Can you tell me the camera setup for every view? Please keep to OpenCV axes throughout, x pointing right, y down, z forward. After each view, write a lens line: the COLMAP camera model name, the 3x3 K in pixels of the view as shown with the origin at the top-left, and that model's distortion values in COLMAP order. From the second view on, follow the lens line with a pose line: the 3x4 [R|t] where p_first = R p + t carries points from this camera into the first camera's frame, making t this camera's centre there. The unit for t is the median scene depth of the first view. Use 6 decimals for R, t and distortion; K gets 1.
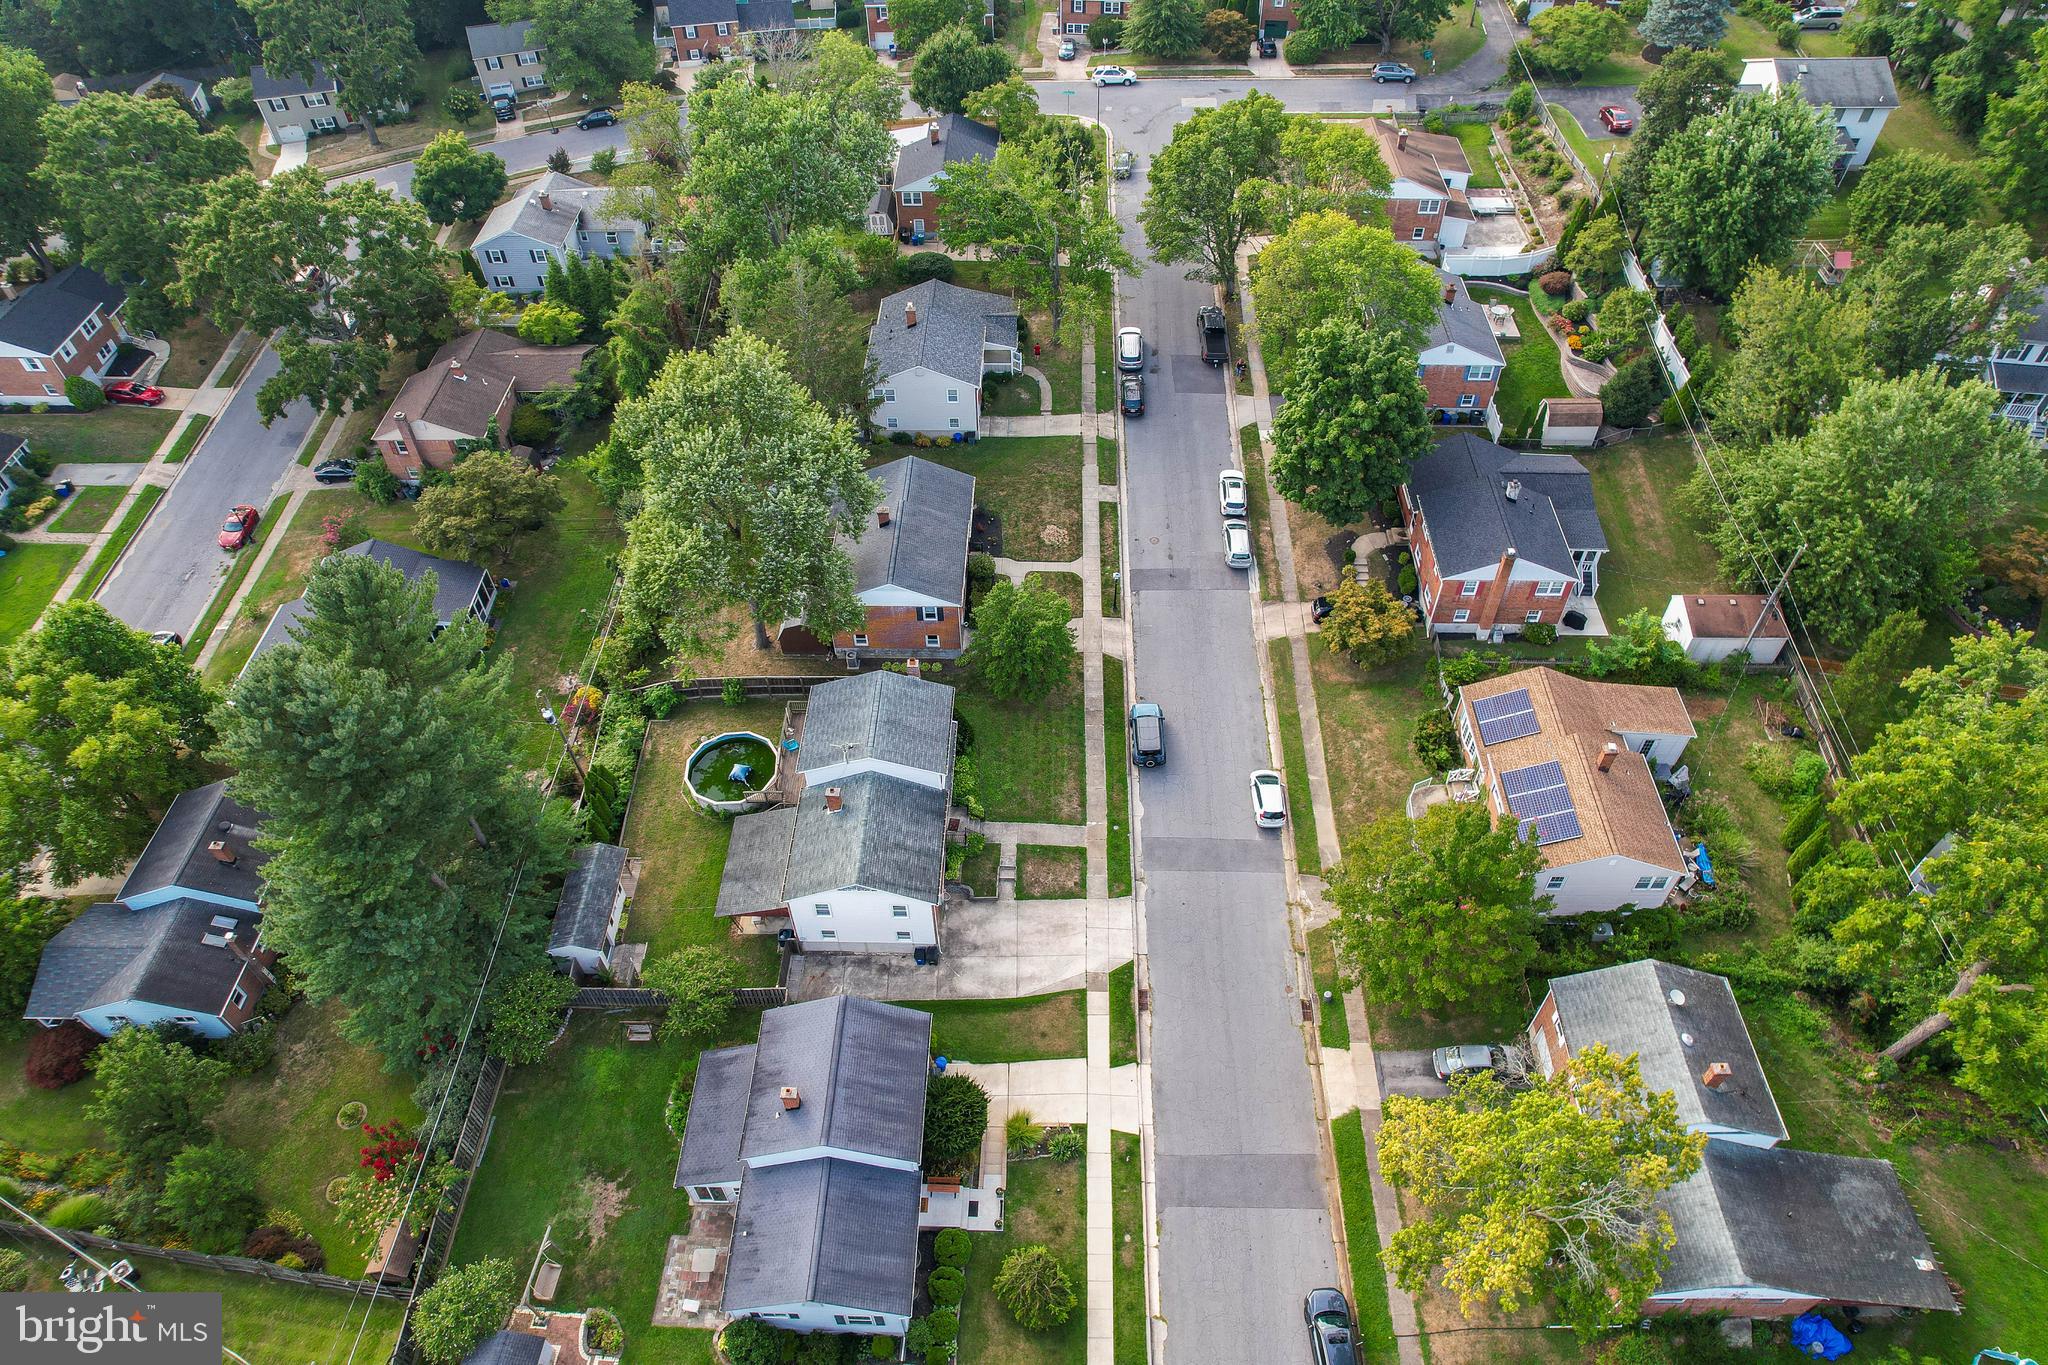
lens RADIAL K [[1308.5, 0, 1029.5], [0, 1308.5, 681.2], [0, 0, 1]] dist [-0.045381, 0.008122]
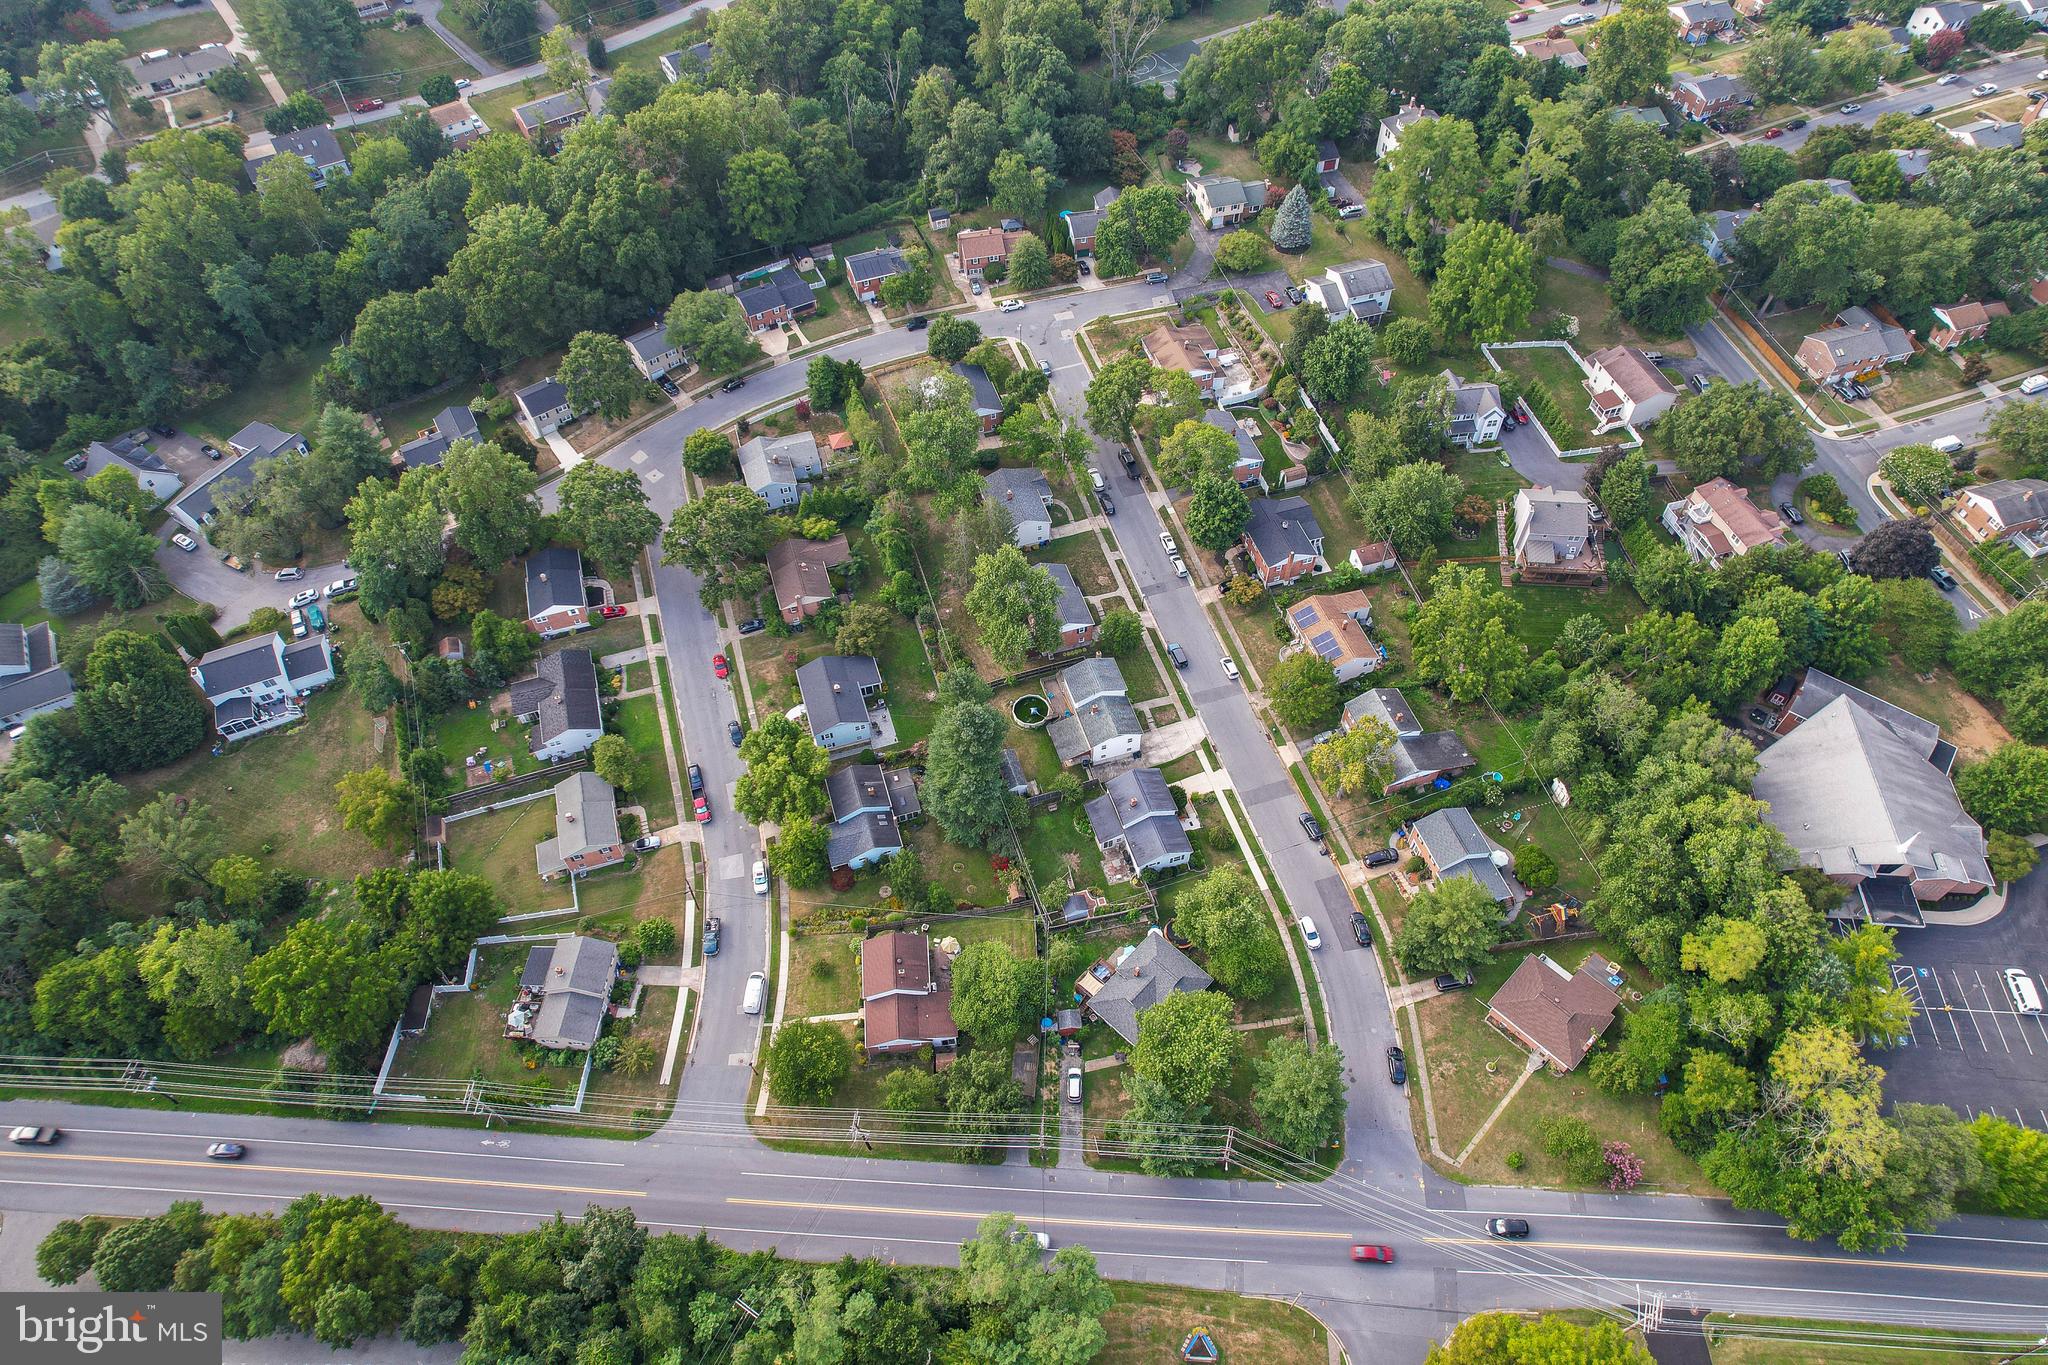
lens RADIAL K [[1308.5, 0, 1026.6], [0, 1308.5, 686.4], [0, 0, 1]] dist [-0.045381, 0.008122]
pose [[0.947748, -0.255681, 0.190790, -0.699230], [0.236317, 0.964419, 0.118534, -0.276806], [-0.214309, -0.067253, 0.974448, -1.447928]]
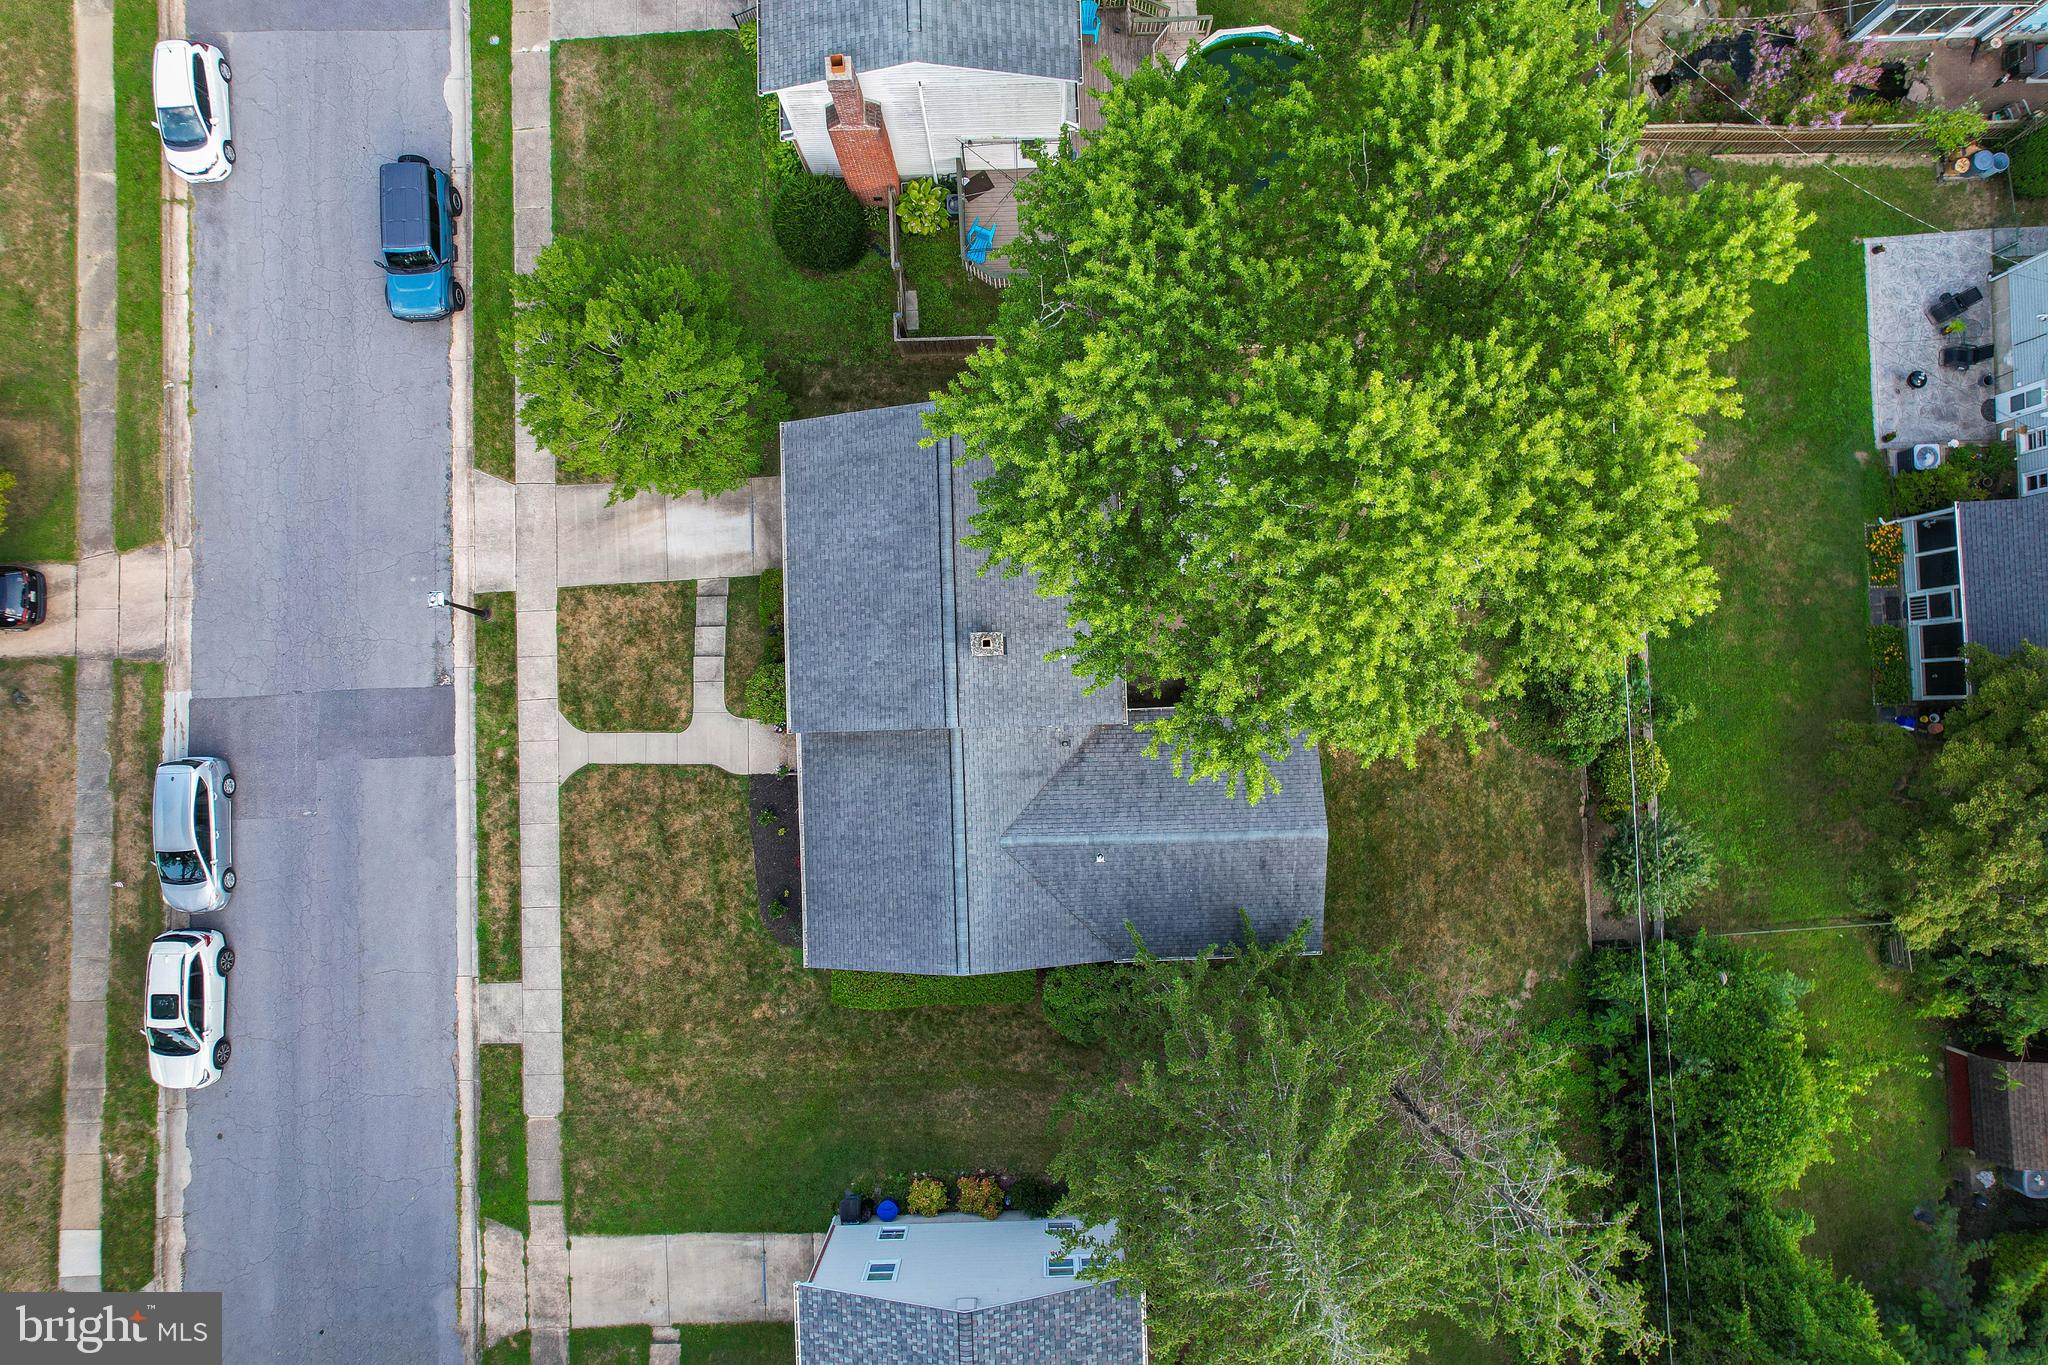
lens RADIAL K [[1308.5, 0, 1023.3], [0, 1308.5, 682.9], [0, 0, 1]] dist [-0.045381, 0.008122]
pose [[-0.998706, 0.050614, -0.004937, -0.124898], [-0.040189, -0.726057, 0.686459, -0.420694], [0.031160, 0.685769, 0.727152, 0.773754]]
